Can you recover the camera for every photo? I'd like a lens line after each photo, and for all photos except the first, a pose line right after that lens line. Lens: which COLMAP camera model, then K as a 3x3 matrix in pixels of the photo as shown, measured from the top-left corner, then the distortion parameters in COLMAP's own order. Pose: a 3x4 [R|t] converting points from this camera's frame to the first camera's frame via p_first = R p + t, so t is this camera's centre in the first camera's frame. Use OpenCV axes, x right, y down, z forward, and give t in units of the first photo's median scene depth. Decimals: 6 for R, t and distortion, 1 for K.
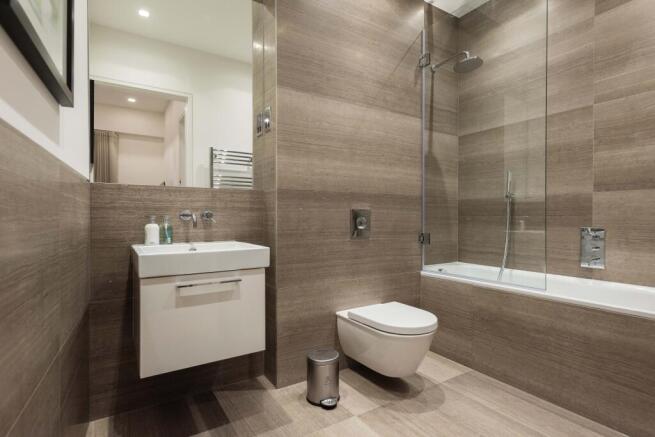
lens RADIAL K [[342.5, 0, 316.2], [0, 342.5, 217.6], [0, 0, 1]] dist [0.000084, -0.000175]
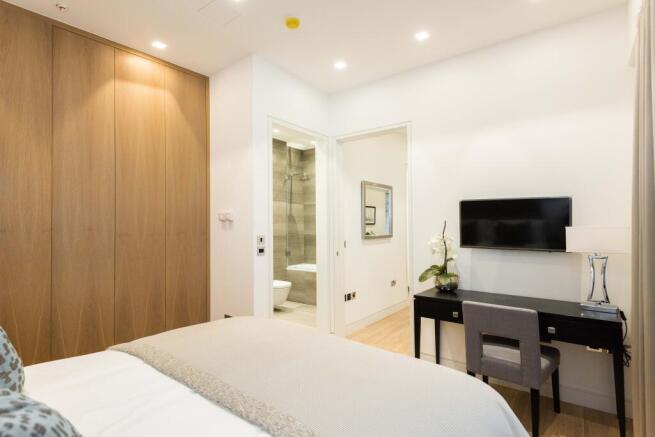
lens RADIAL K [[342.5, 0, 316.2], [0, 342.5, 217.6], [0, 0, 1]] dist [0.000084, -0.000175]
pose [[0.936609, -0.003417, 0.350359, -0.287329], [0.011495, 0.999714, -0.020980, -0.121050], [-0.350187, 0.023677, 0.936381, -1.128971]]
